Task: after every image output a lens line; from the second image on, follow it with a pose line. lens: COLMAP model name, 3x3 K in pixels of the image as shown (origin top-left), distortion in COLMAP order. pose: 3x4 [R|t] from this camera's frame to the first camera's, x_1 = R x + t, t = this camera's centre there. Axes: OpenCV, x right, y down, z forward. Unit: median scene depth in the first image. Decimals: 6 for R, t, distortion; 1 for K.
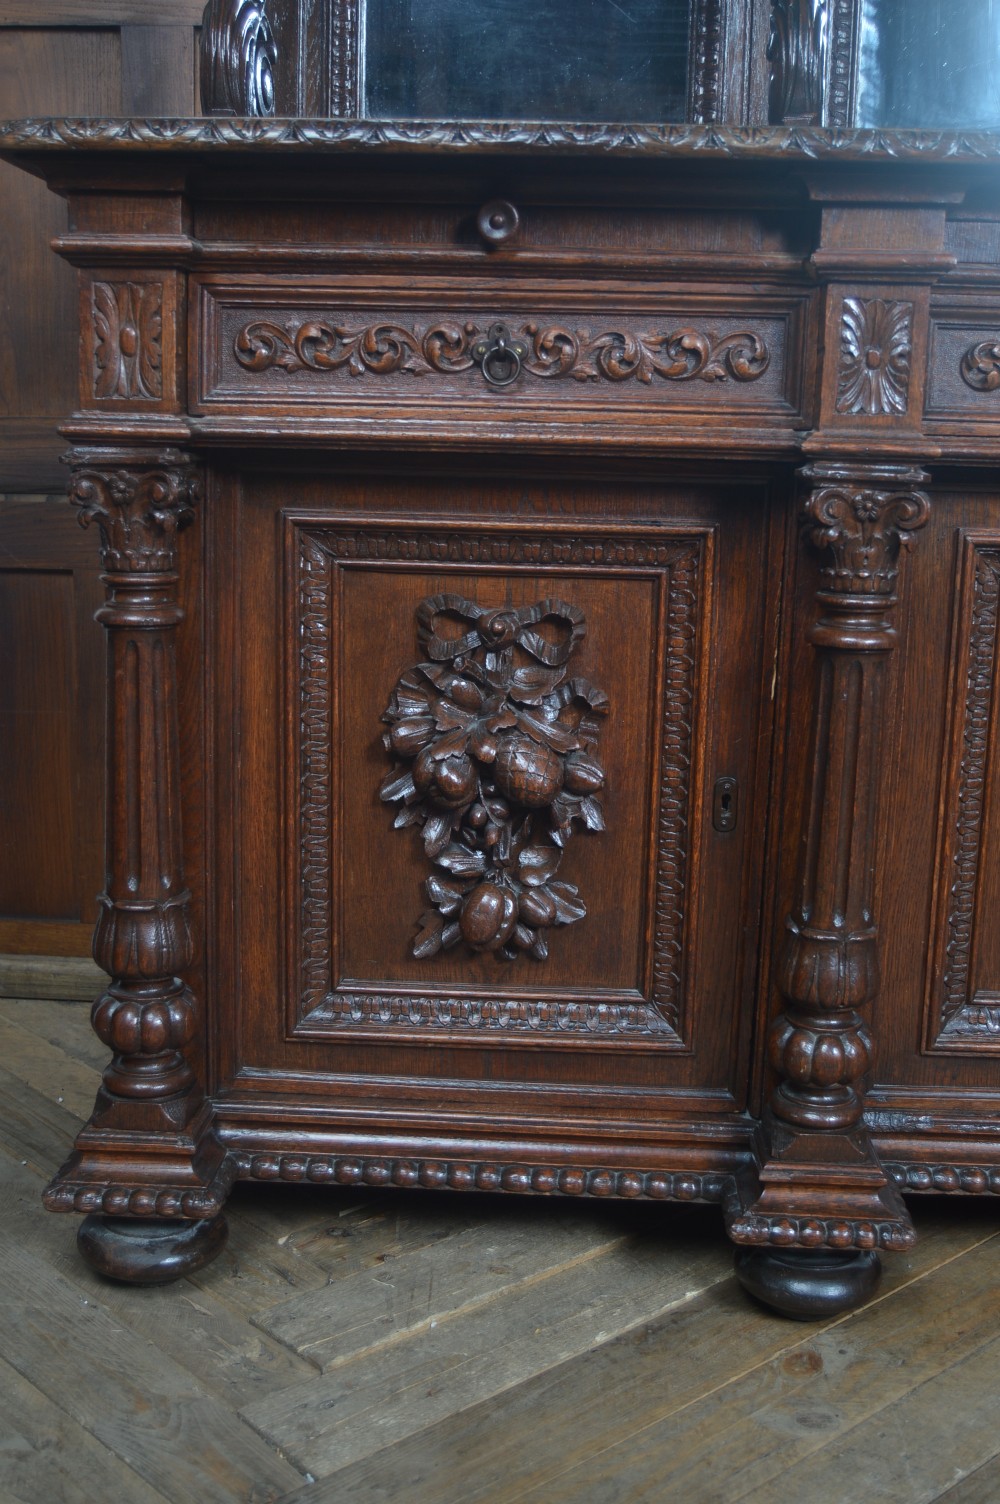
lens RADIAL K [[1780.2, 0, 509.9], [0, 1780.2, 741.1], [0, 0, 1]] dist [-0.072234, 0.000000]
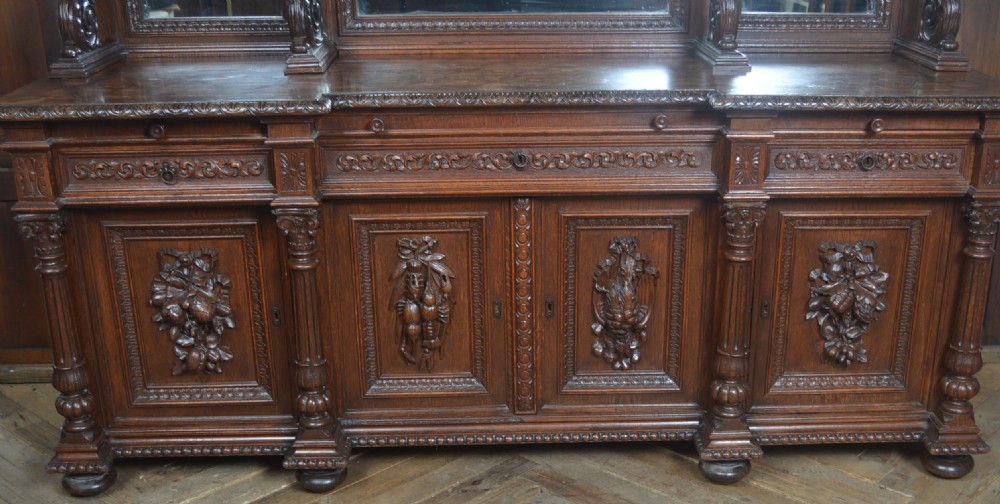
lens RADIAL K [[1146.5, 0, 551.2], [0, 1146.5, 366.3], [0, 0, 1]] dist [-0.066461, 0.000000]
pose [[0.994658, -0.062179, 0.082394, 0.400687], [0.045326, 0.980237, 0.192564, -0.214850], [-0.092739, -0.187801, 0.977819, -0.818658]]
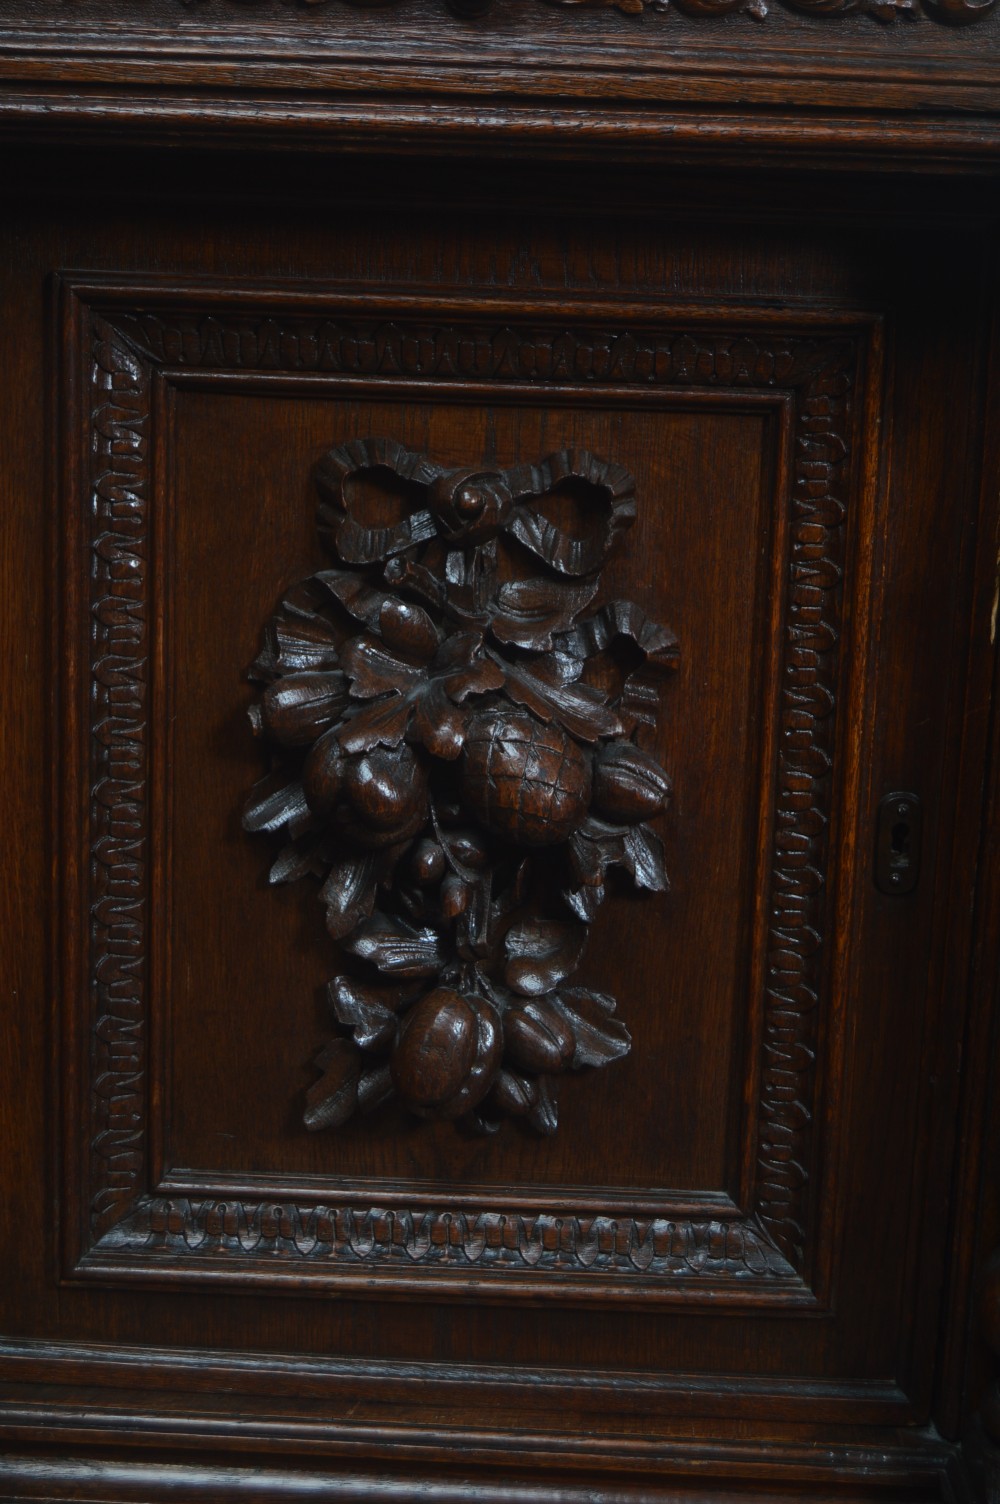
lens RADIAL K [[2556.8, 0, 516.2], [0, 2556.8, 706.0], [0, 0, 1]] dist [-0.033720, 0.000000]
pose [[0.999805, 0.007942, 0.018107, -0.006038], [-0.007601, 0.999794, -0.018835, 0.010183], [-0.018253, 0.018694, 0.999659, 0.245659]]
